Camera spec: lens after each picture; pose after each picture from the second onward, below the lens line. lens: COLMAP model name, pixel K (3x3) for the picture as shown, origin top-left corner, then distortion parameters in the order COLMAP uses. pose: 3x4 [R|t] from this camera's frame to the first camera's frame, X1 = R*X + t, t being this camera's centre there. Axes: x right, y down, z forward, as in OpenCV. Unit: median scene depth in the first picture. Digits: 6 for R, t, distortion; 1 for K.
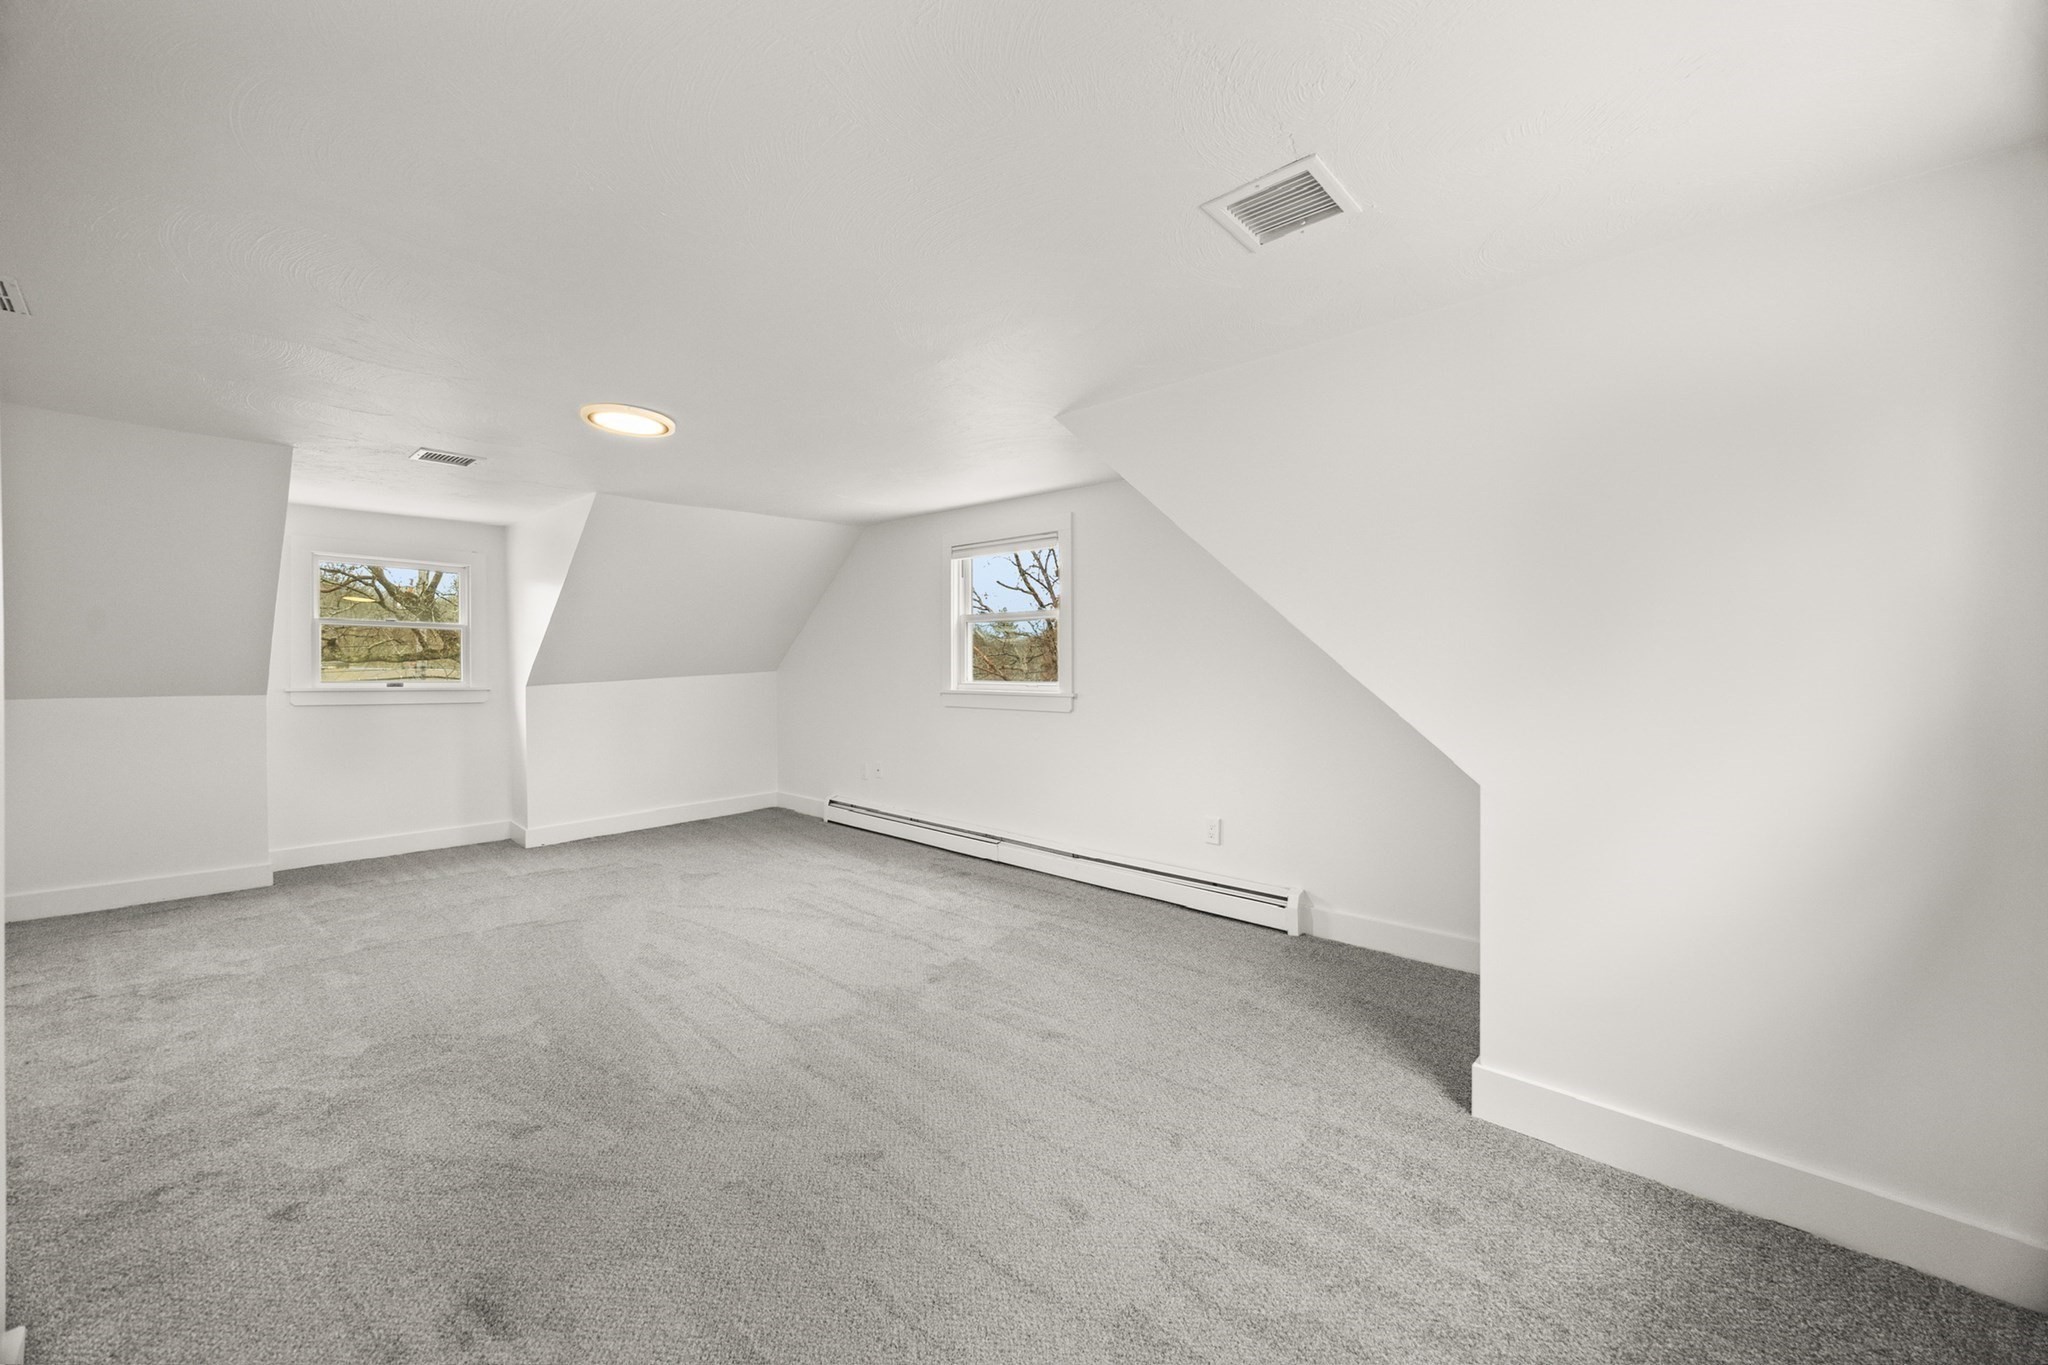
lens RADIAL K [[783.2, 0, 1011.8], [0, 783.2, 677.2], [0, 0, 1]] dist [-0.006393, 0.000904]
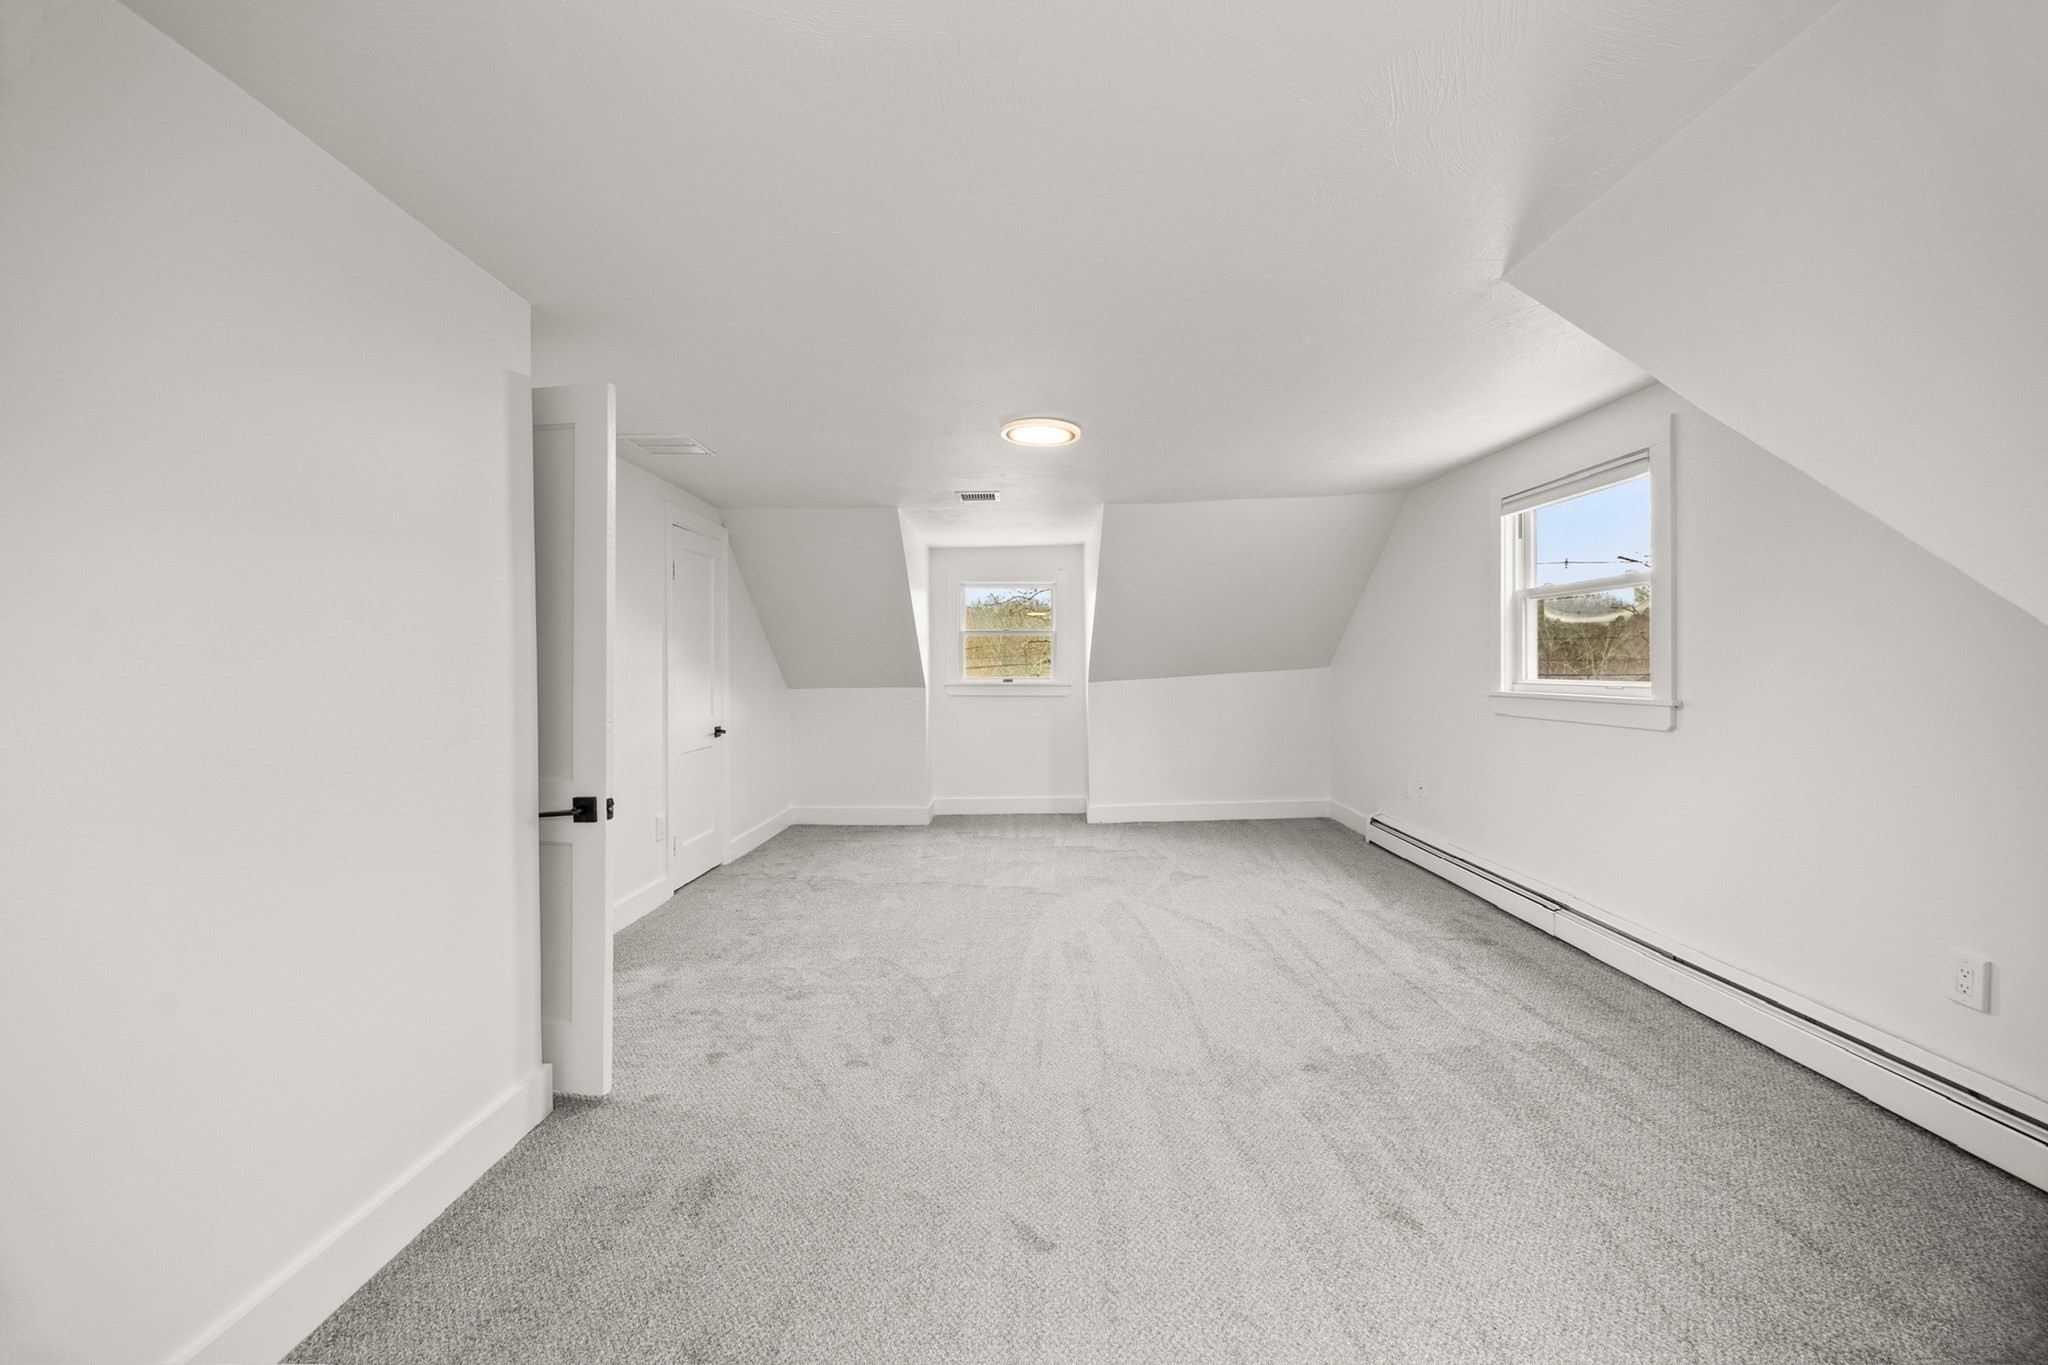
lens RADIAL K [[783.2, 0, 1099.2], [0, 783.2, 672.3], [0, 0, 1]] dist [-0.006393, 0.000904]
pose [[0.661662, -0.001659, -0.749800, 0.286632], [0.004645, 0.999987, 0.001886, -0.006112], [0.749788, -0.004731, 0.661661, 0.278550]]
